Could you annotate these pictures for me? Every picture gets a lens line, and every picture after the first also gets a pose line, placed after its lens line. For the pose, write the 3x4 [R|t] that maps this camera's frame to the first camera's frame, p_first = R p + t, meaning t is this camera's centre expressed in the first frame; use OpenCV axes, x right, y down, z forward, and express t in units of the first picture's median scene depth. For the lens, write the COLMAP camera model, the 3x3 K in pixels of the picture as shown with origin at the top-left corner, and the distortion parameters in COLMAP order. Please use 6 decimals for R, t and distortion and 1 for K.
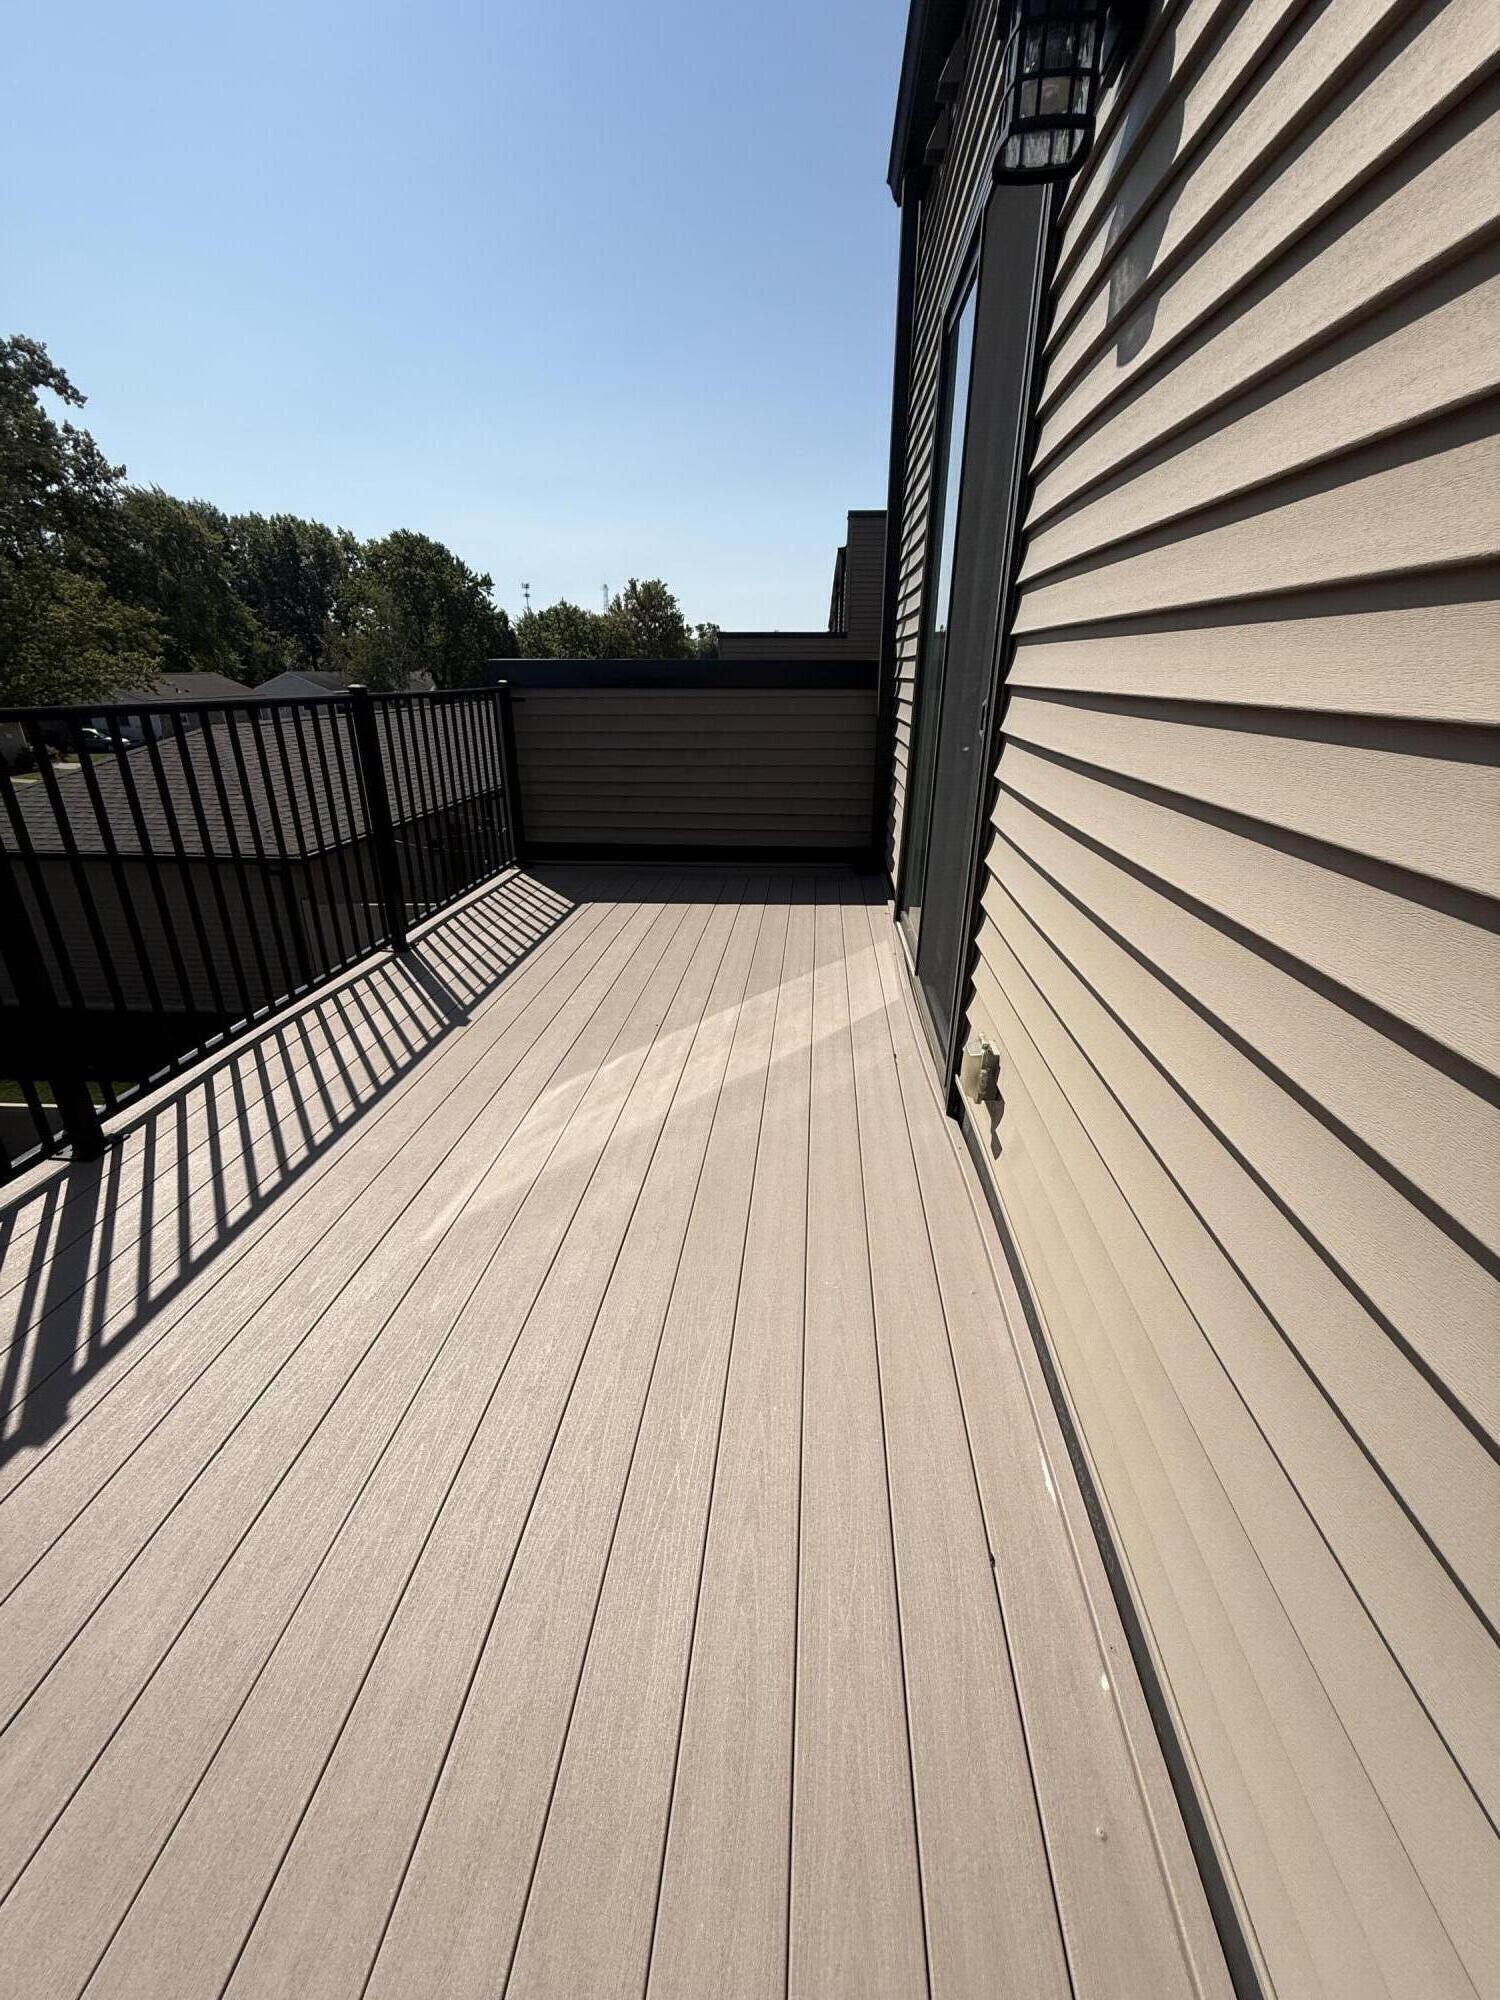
lens RADIAL K [[797.1, 0, 748.8], [0, 797.1, 995.5], [0, 0, 1]] dist [0.001641, 0.000380]
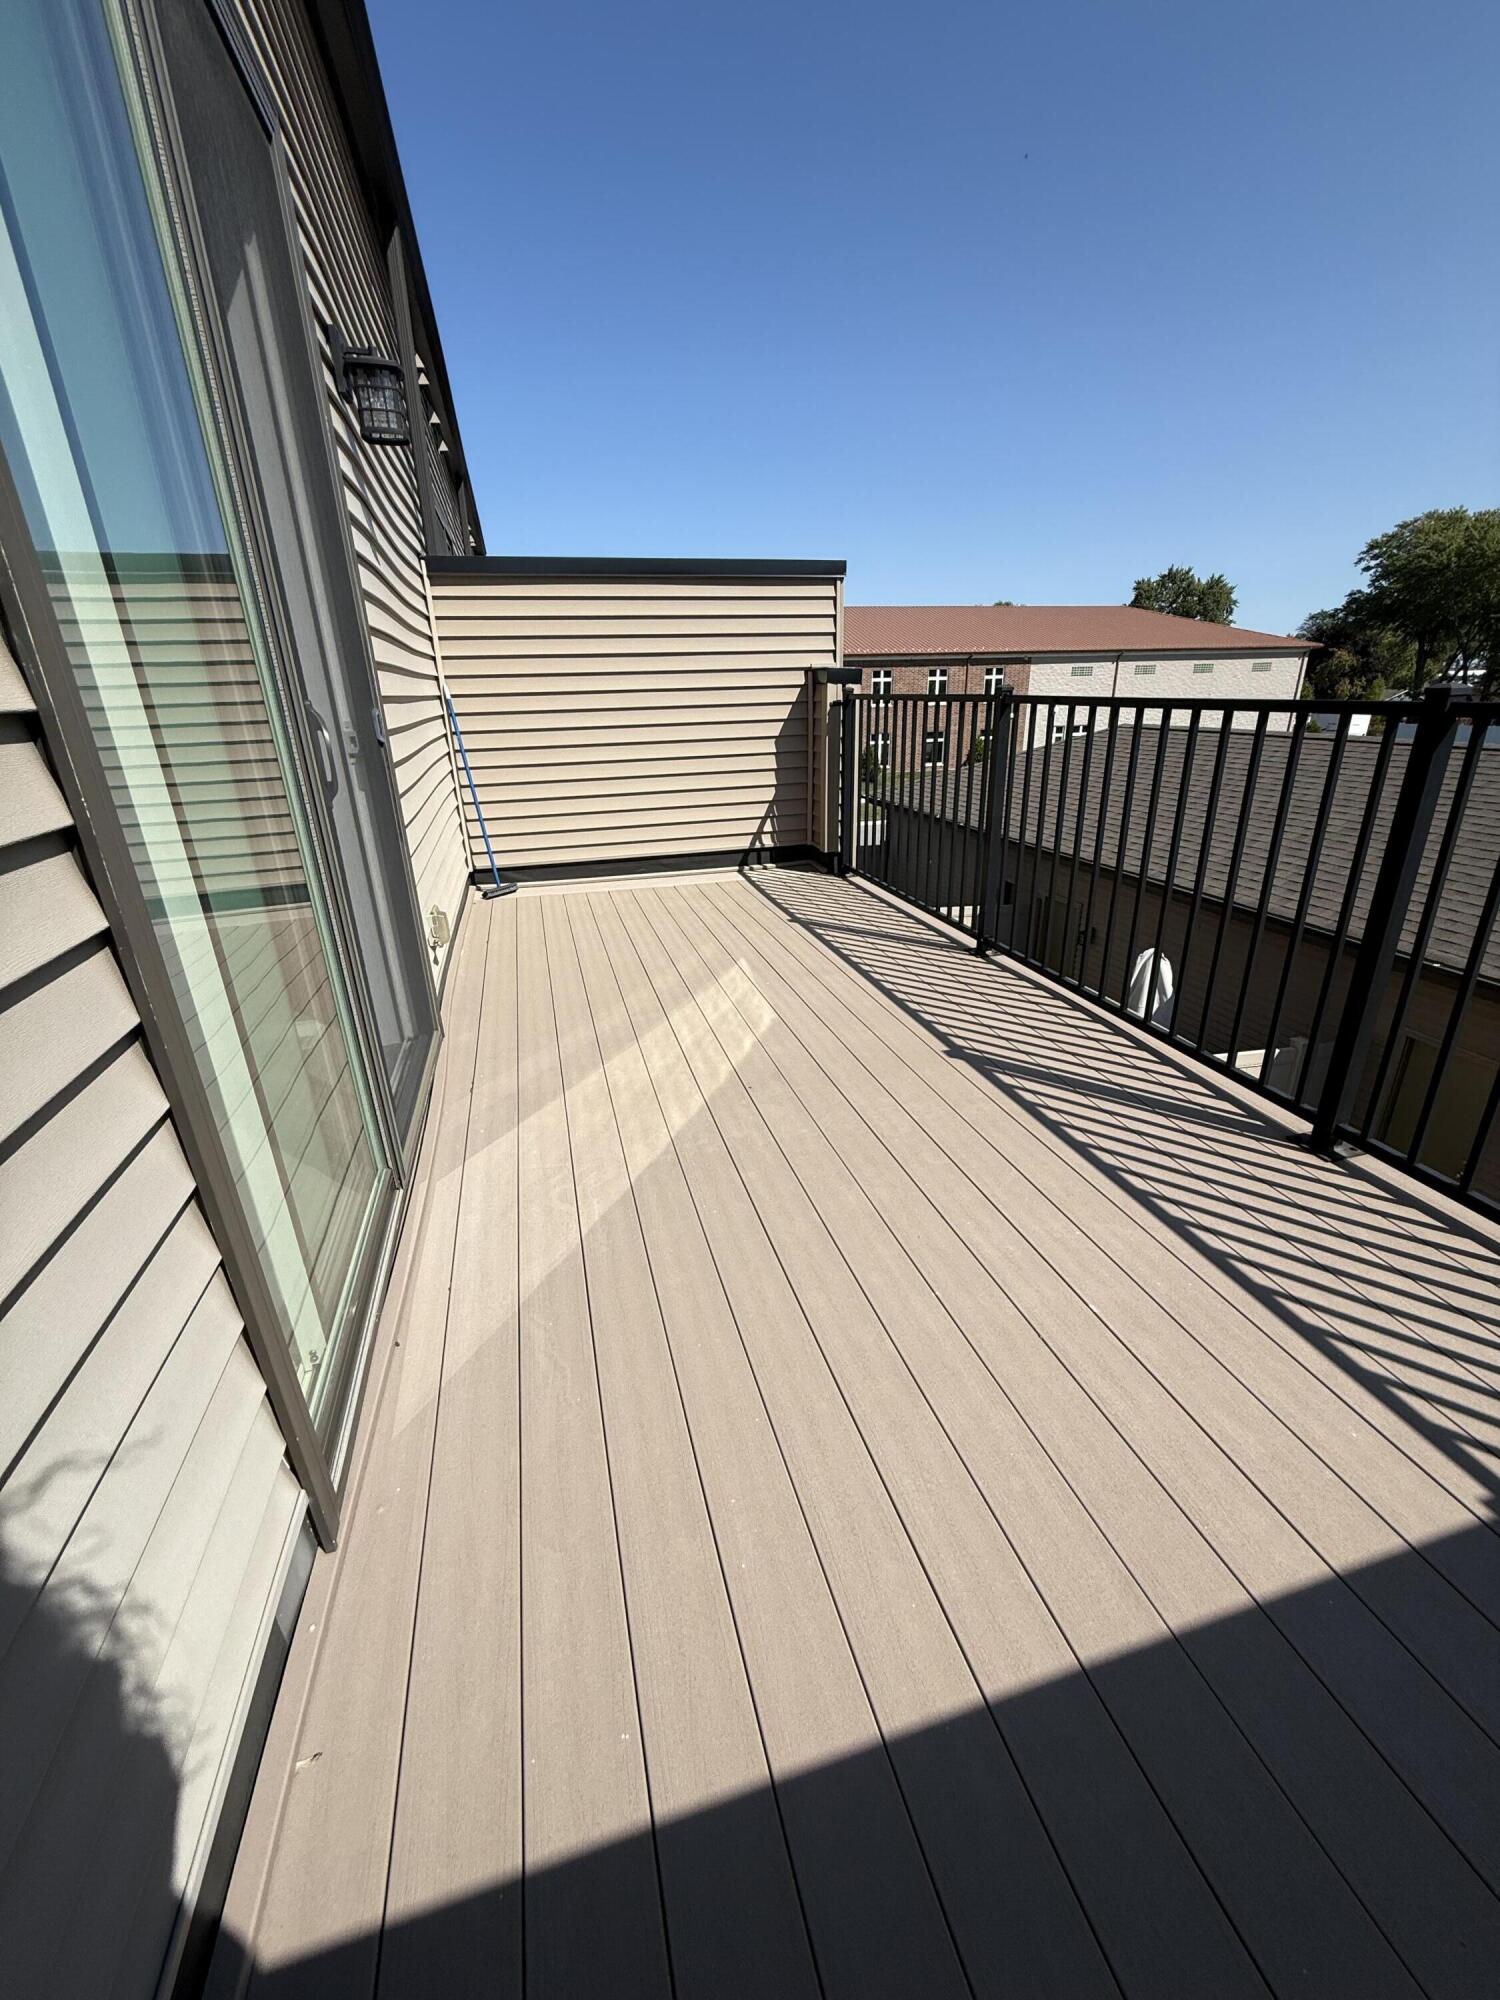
lens RADIAL K [[797.1, 0, 748.8], [0, 797.1, 995.5], [0, 0, 1]] dist [0.001641, 0.000380]
pose [[-0.938357, 0.145976, -0.313331, 0.156590], [-0.107326, 0.738618, 0.665526, -0.676507], [0.328583, 0.658130, -0.677420, 1.690692]]
